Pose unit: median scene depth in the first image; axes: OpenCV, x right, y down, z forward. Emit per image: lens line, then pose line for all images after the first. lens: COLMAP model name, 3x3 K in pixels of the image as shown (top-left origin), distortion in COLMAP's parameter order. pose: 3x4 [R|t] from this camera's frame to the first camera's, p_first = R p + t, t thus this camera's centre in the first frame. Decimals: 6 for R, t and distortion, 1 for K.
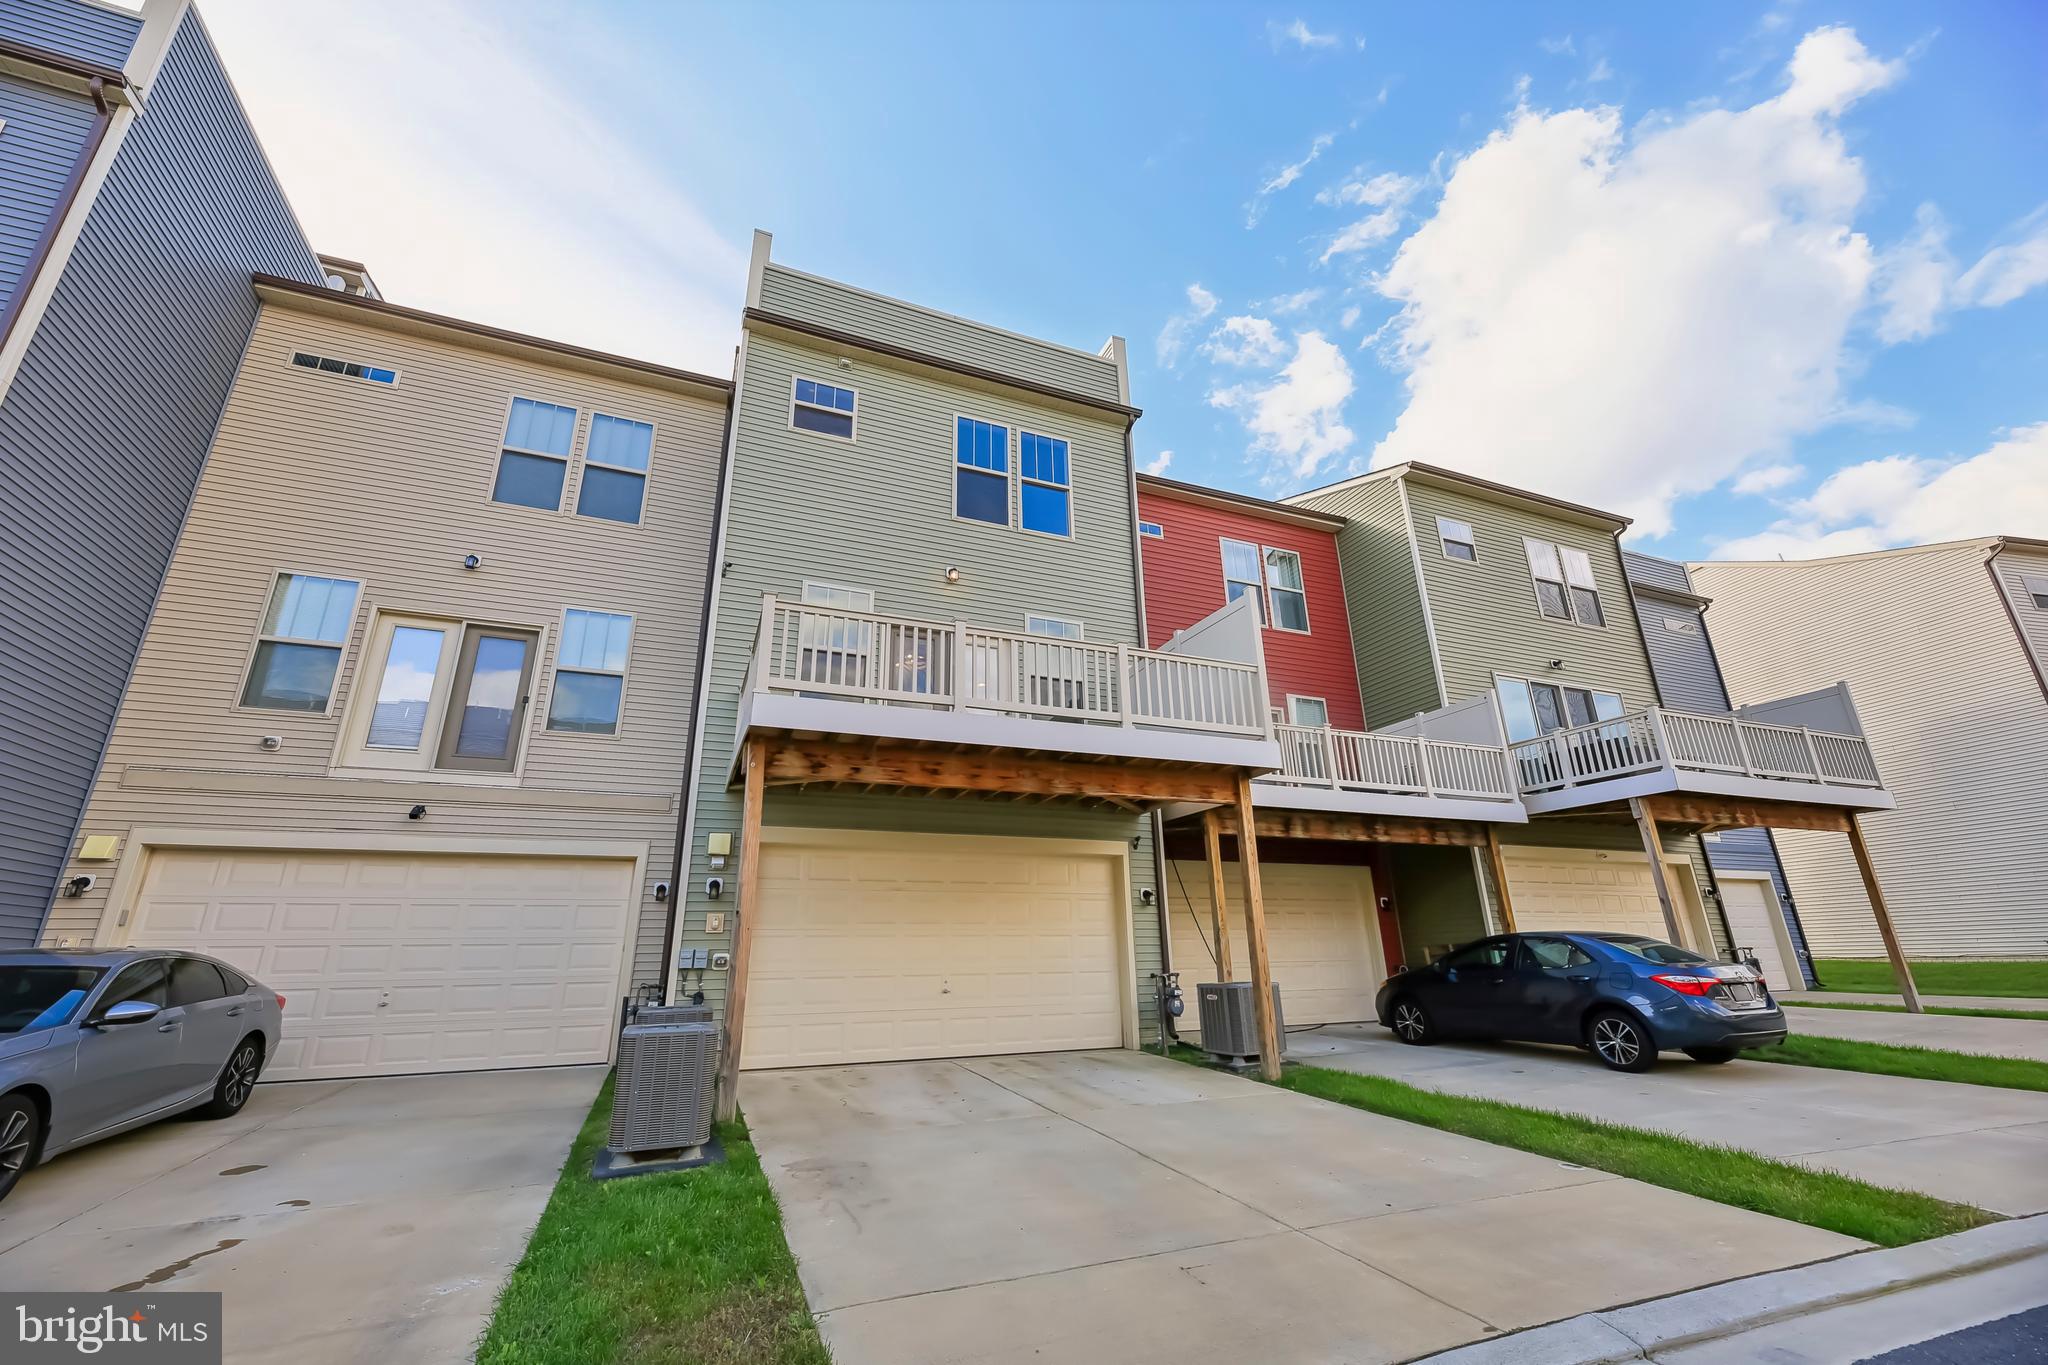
lens RADIAL K [[815.7, 0, 1018.5], [0, 815.7, 667.0], [0, 0, 1]] dist [0.010566, -0.004183]
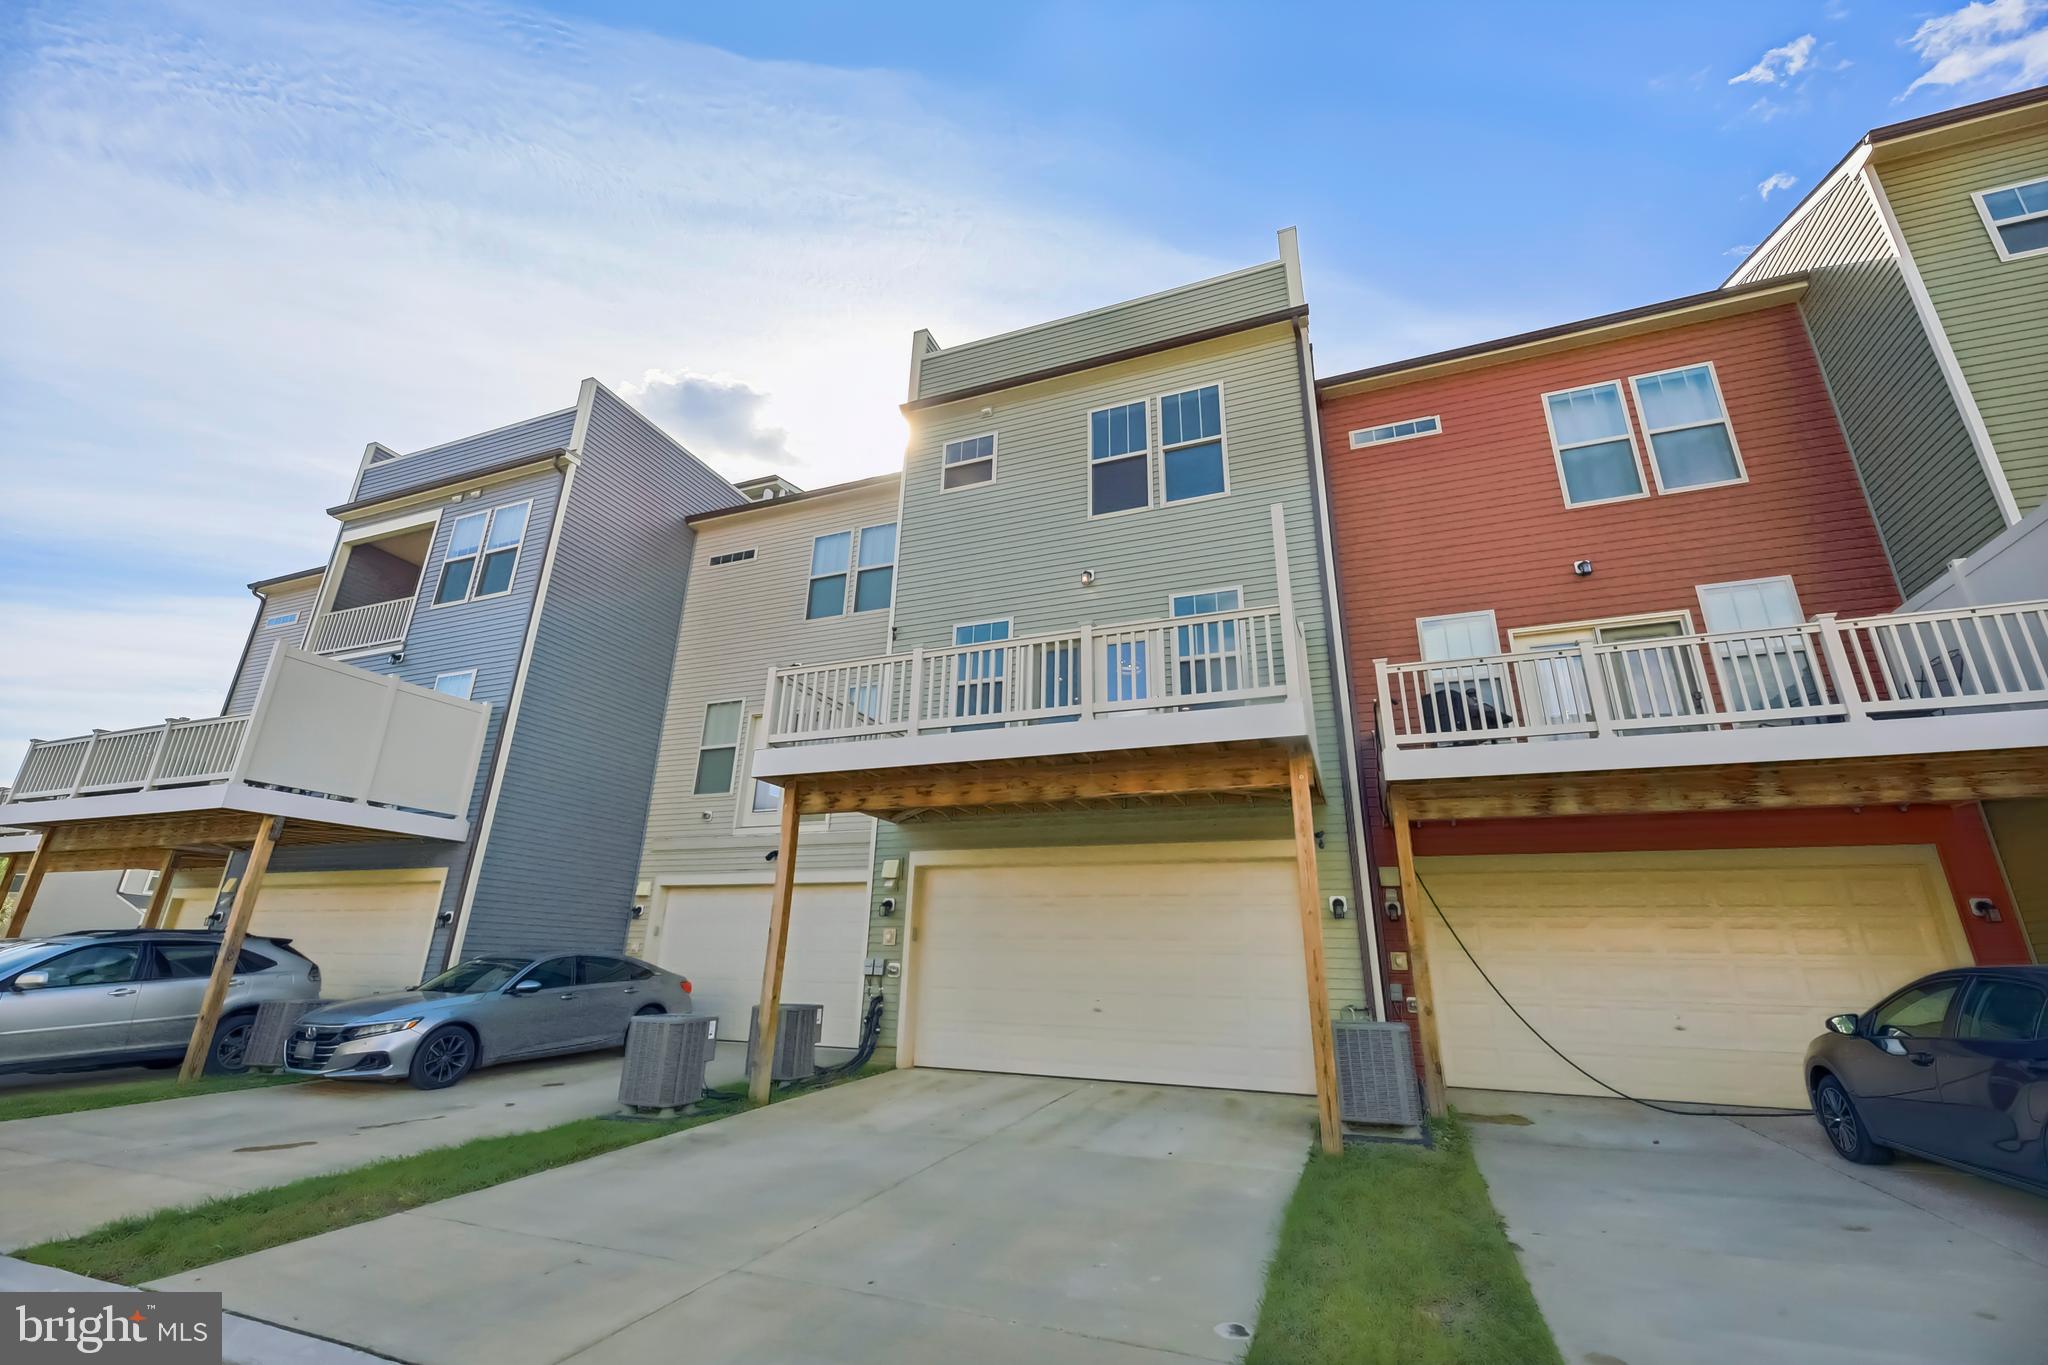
lens RADIAL K [[842.5, 0, 1025.0], [0, 842.5, 662.6], [0, 0, 1]] dist [0.001589, 0.000128]
pose [[0.721395, -0.208923, -0.660258, 0.498573], [0.200980, 0.975535, -0.089094, 0.058629], [0.662719, -0.068427, 0.745735, 0.195215]]
